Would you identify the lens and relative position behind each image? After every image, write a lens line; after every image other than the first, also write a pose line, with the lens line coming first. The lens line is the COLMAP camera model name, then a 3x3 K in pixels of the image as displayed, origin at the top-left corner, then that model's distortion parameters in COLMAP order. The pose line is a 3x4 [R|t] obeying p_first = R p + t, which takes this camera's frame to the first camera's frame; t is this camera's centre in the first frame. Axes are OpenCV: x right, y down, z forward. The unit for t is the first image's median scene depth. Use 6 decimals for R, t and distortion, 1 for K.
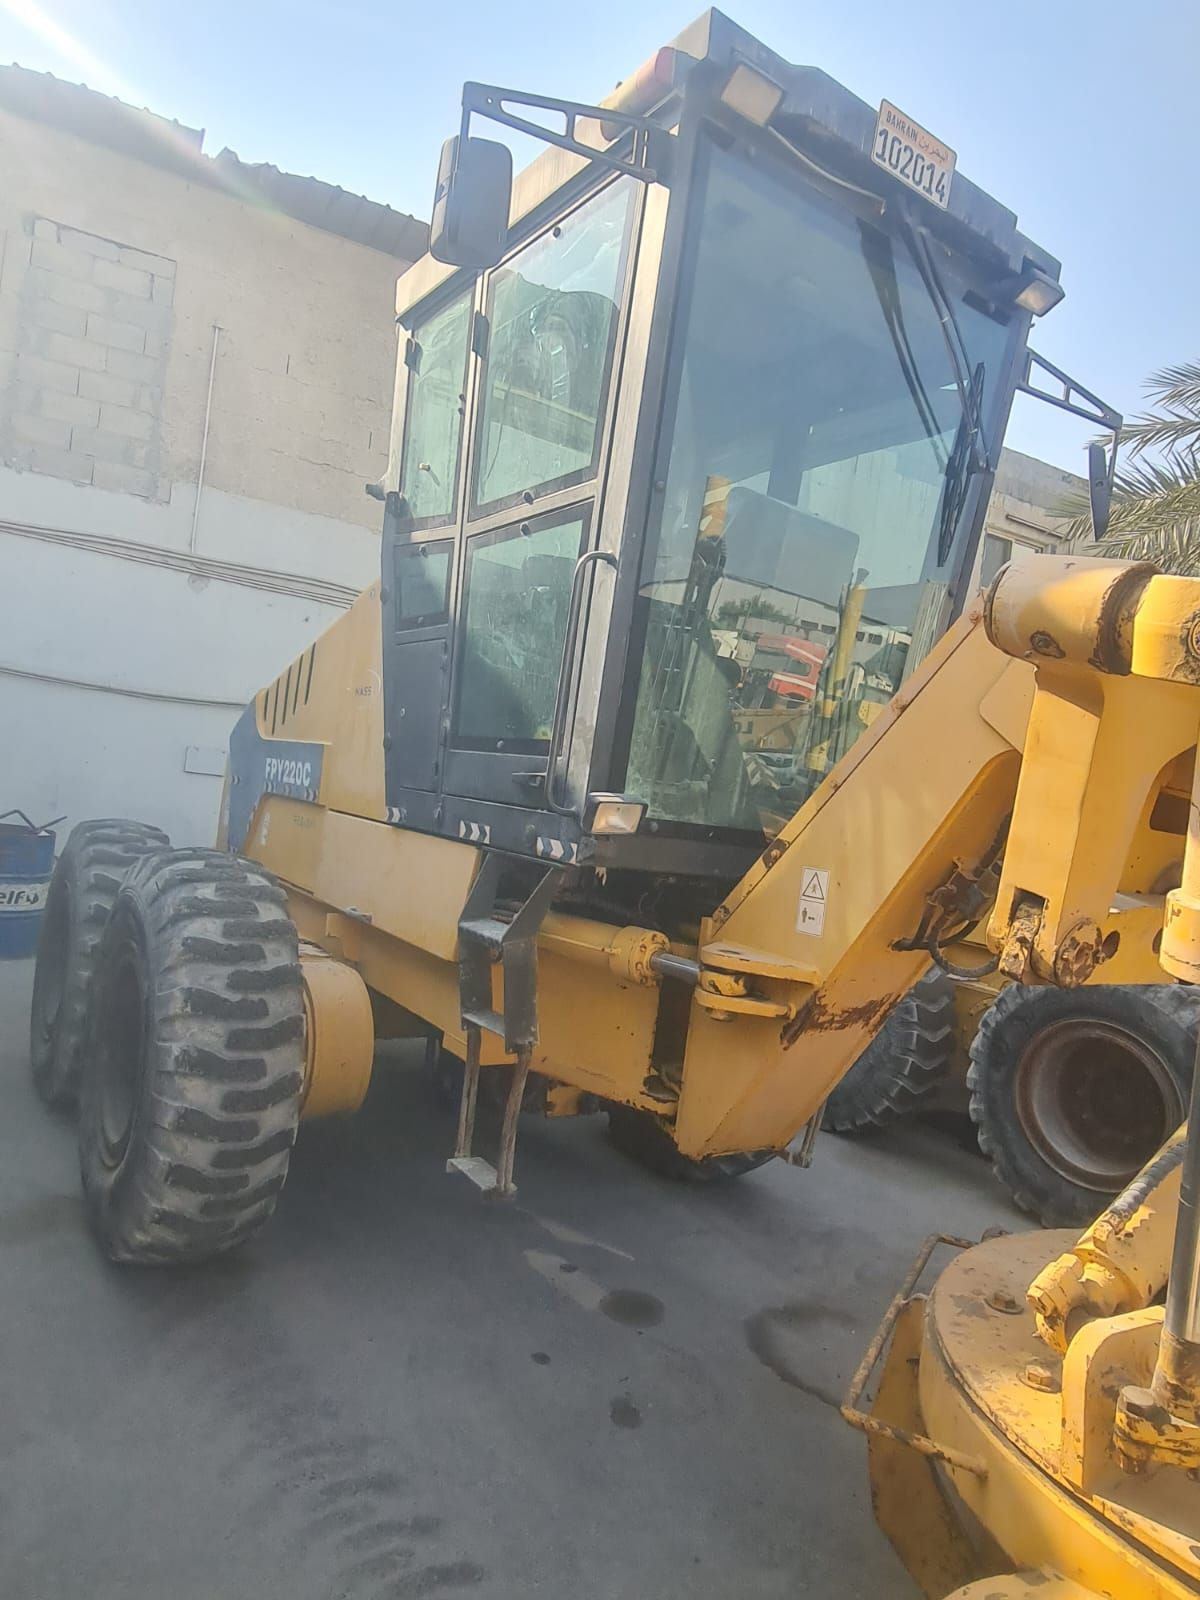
lens RADIAL K [[964.9, 0, 600.0], [0, 964.9, 800.0], [0, 0, 1]] dist [-0.013057, 0.002075]
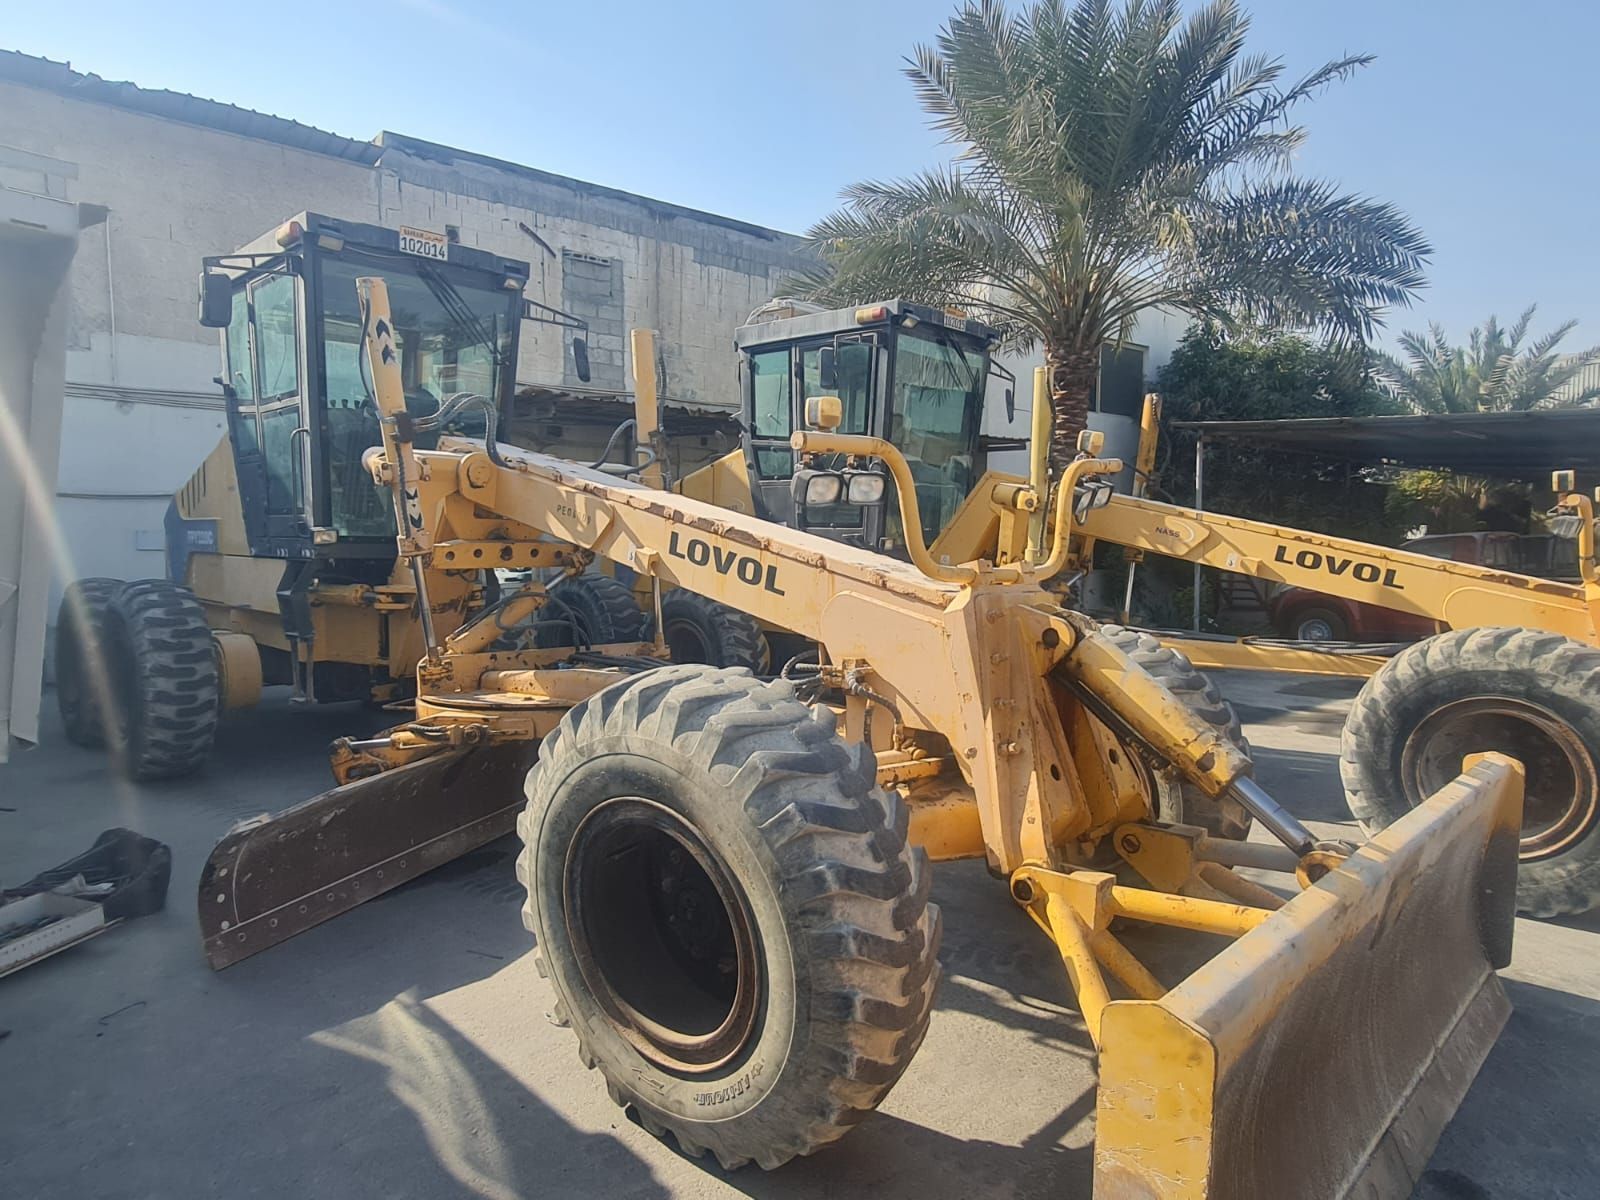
lens RADIAL K [[964.9, 0, 800.0], [0, 964.9, 600.0], [0, 0, 1]] dist [-0.013057, 0.002075]
pose [[0.975182, -0.128427, 0.180349, 0.600094], [0.114658, 0.989775, 0.084845, 0.088742], [-0.189402, -0.062060, 0.979936, -1.343996]]
